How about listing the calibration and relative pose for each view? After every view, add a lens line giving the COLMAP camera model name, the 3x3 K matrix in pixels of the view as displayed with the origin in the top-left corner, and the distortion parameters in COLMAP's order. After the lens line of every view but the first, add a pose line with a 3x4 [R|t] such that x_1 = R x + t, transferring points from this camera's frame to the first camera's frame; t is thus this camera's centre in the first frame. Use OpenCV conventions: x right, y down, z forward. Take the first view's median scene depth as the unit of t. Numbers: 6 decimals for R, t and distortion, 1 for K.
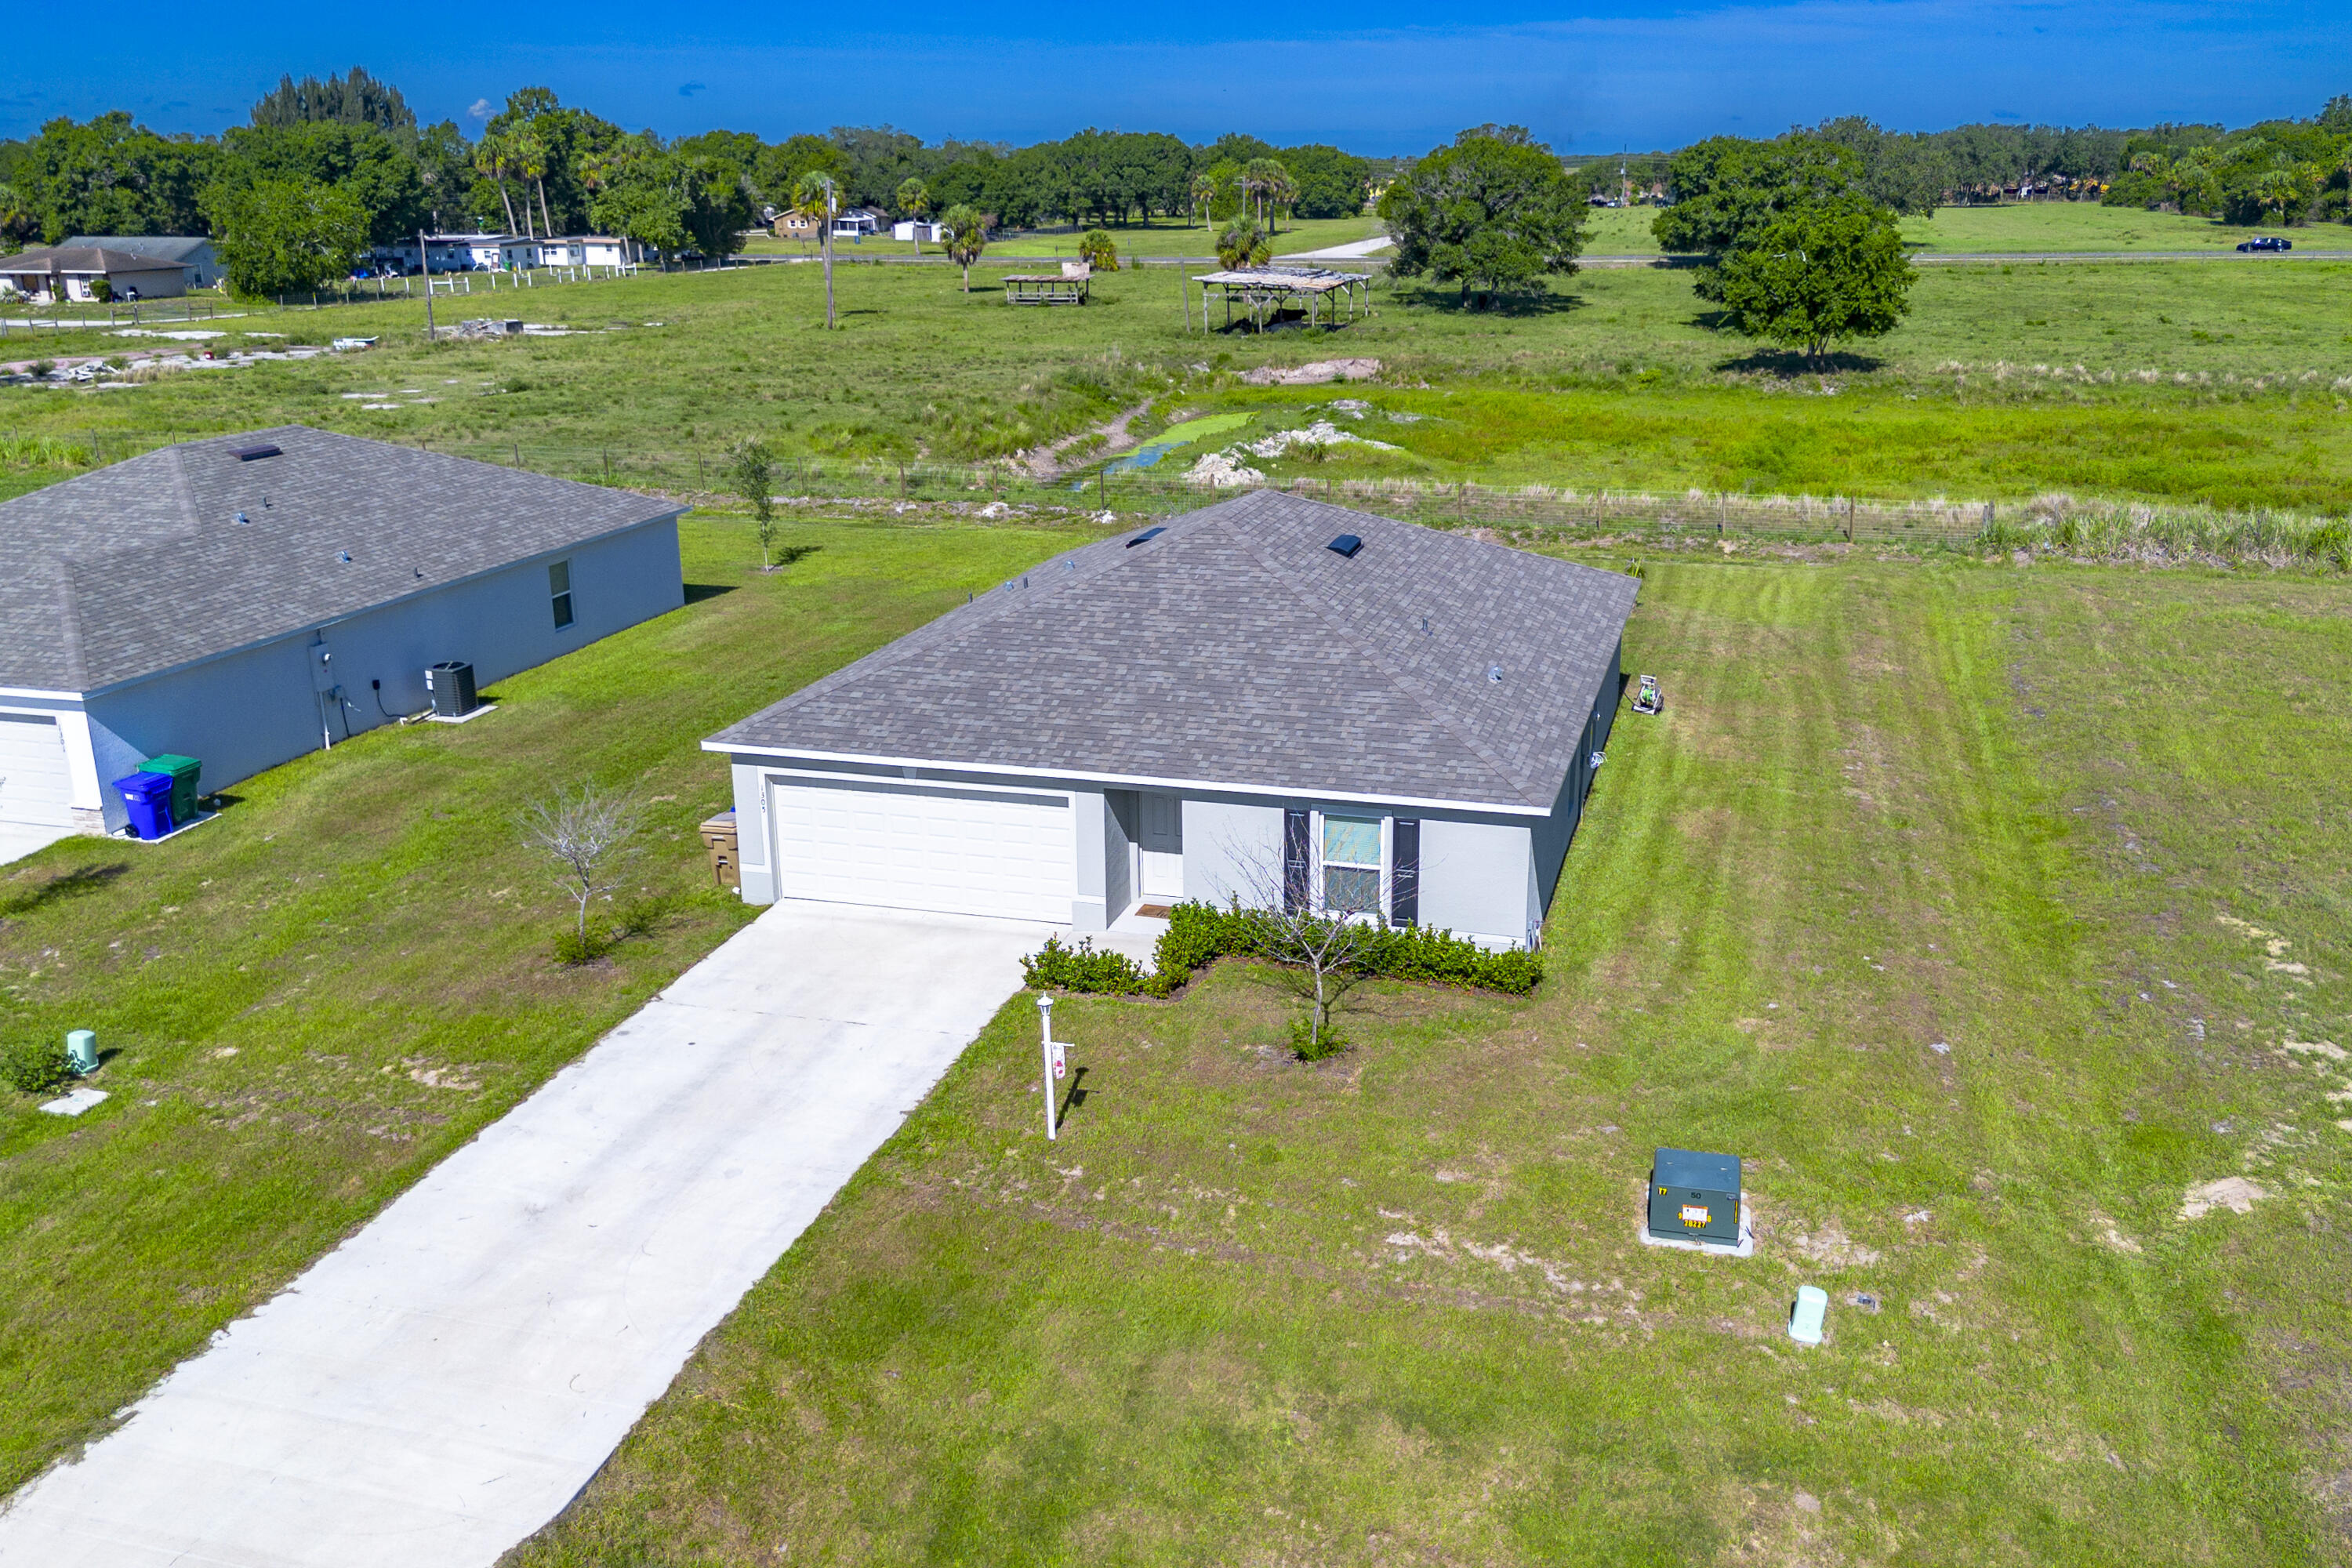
lens RADIAL K [[1992.9, 0, 1185.6], [0, 1992.9, 782.9], [0, 0, 1]] dist [0.070099, -0.070595]
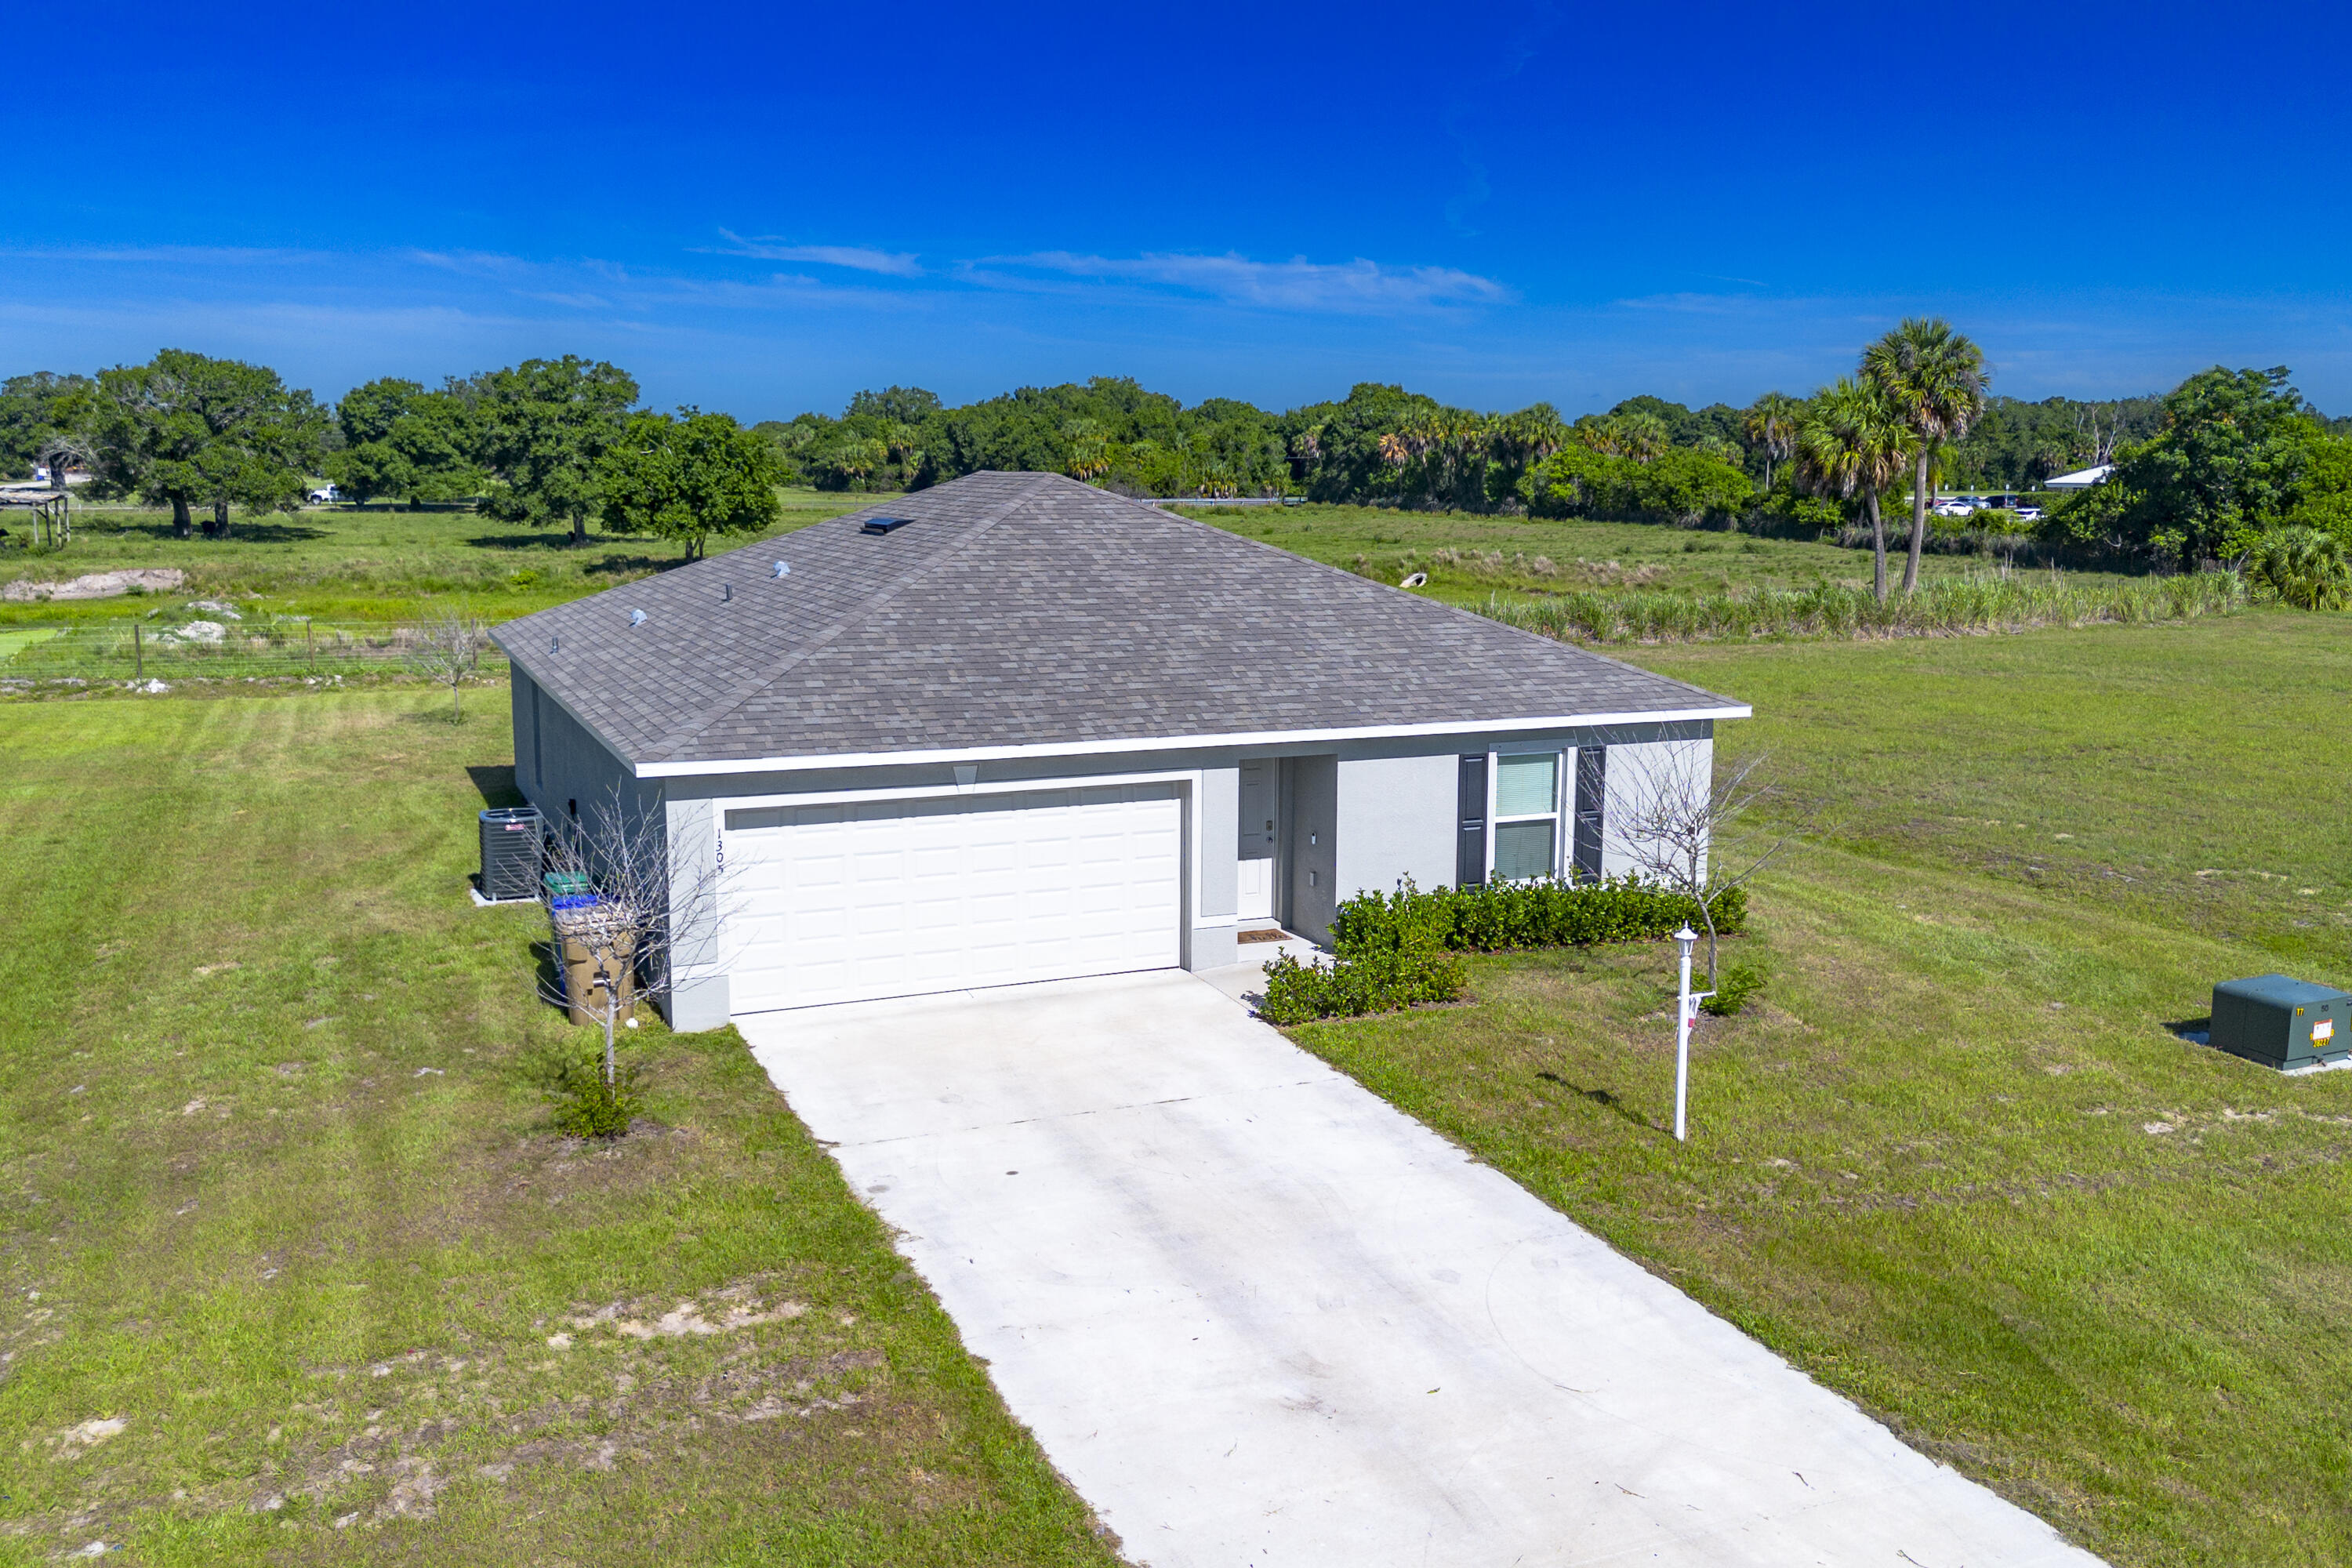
lens RADIAL K [[2012.2, 0, 1180.7], [0, 2012.2, 788.8], [0, 0, 1]] dist [0.067557, -0.060864]
pose [[0.767688, -0.088672, 0.634660, -0.503566], [0.176830, 0.981241, -0.076799, 0.063140], [-0.615944, 0.171185, 0.768966, 0.422348]]
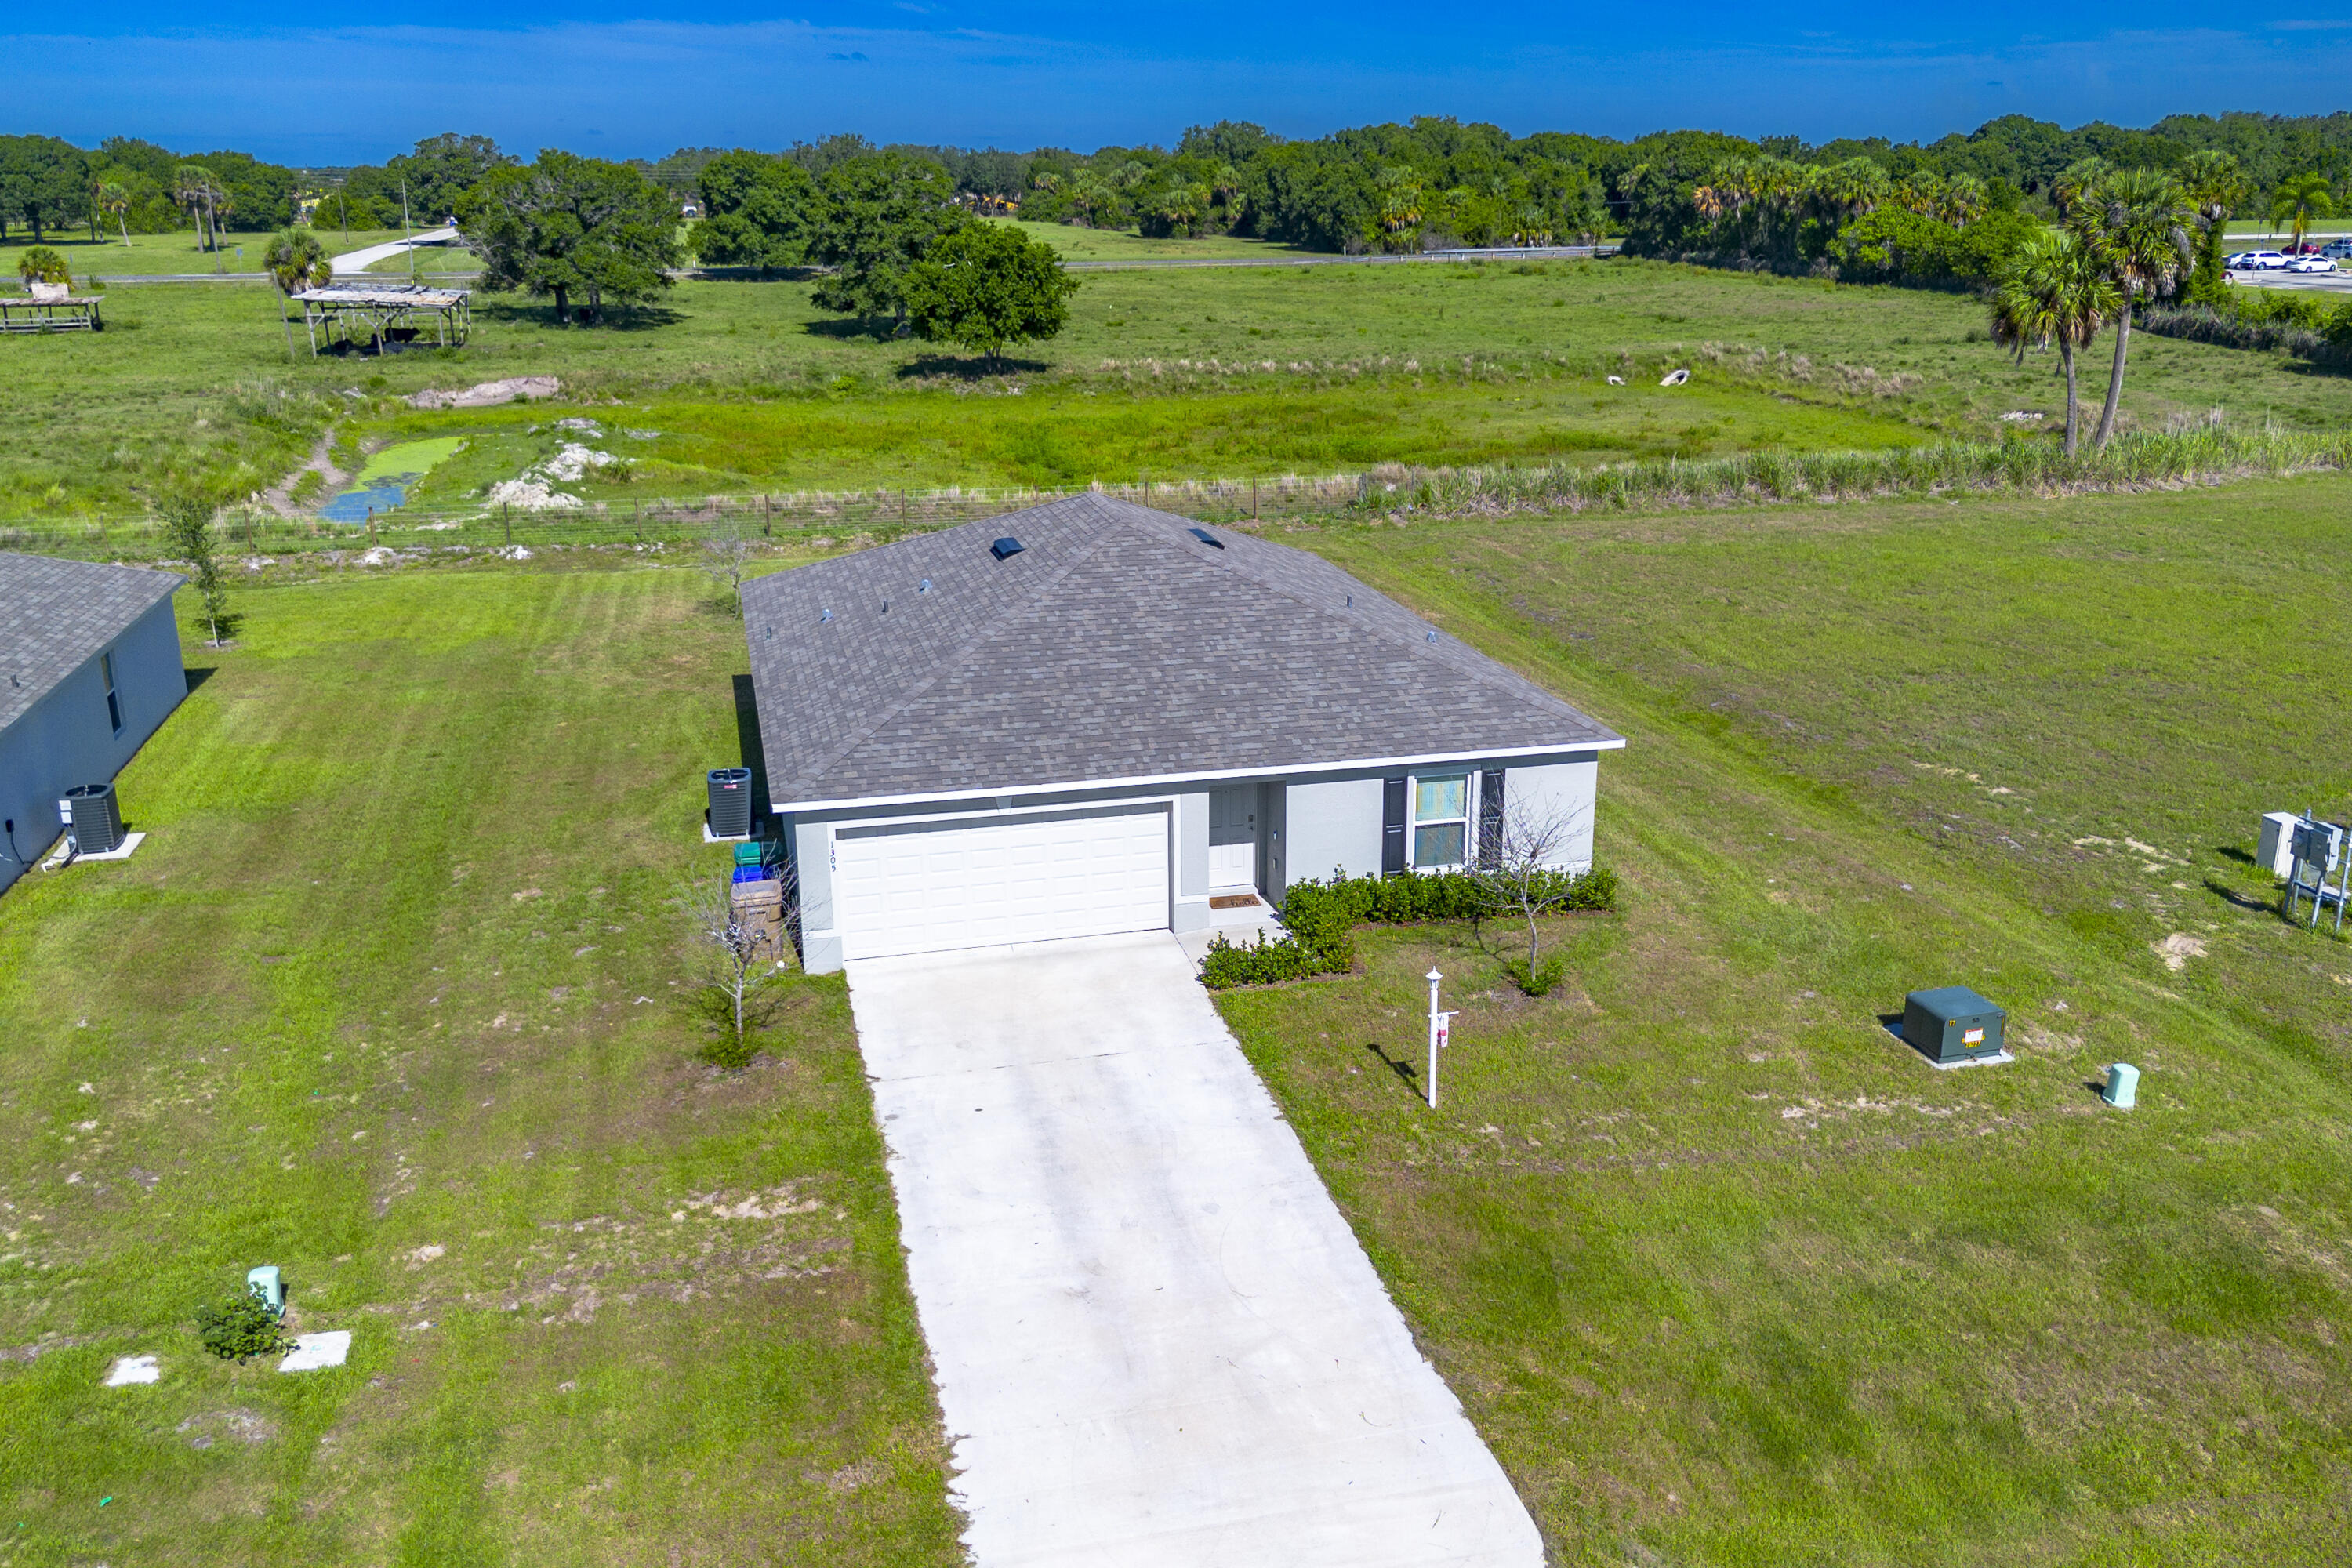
lens RADIAL K [[1975.5, 0, 1181.3], [0, 1975.5, 780.5], [0, 0, 1]] dist [0.089765, -0.128386]
pose [[0.864674, -0.143759, 0.481324, -0.510477], [0.146424, 0.988696, 0.032254, -0.033002], [-0.480520, 0.042588, 0.875949, 0.119544]]
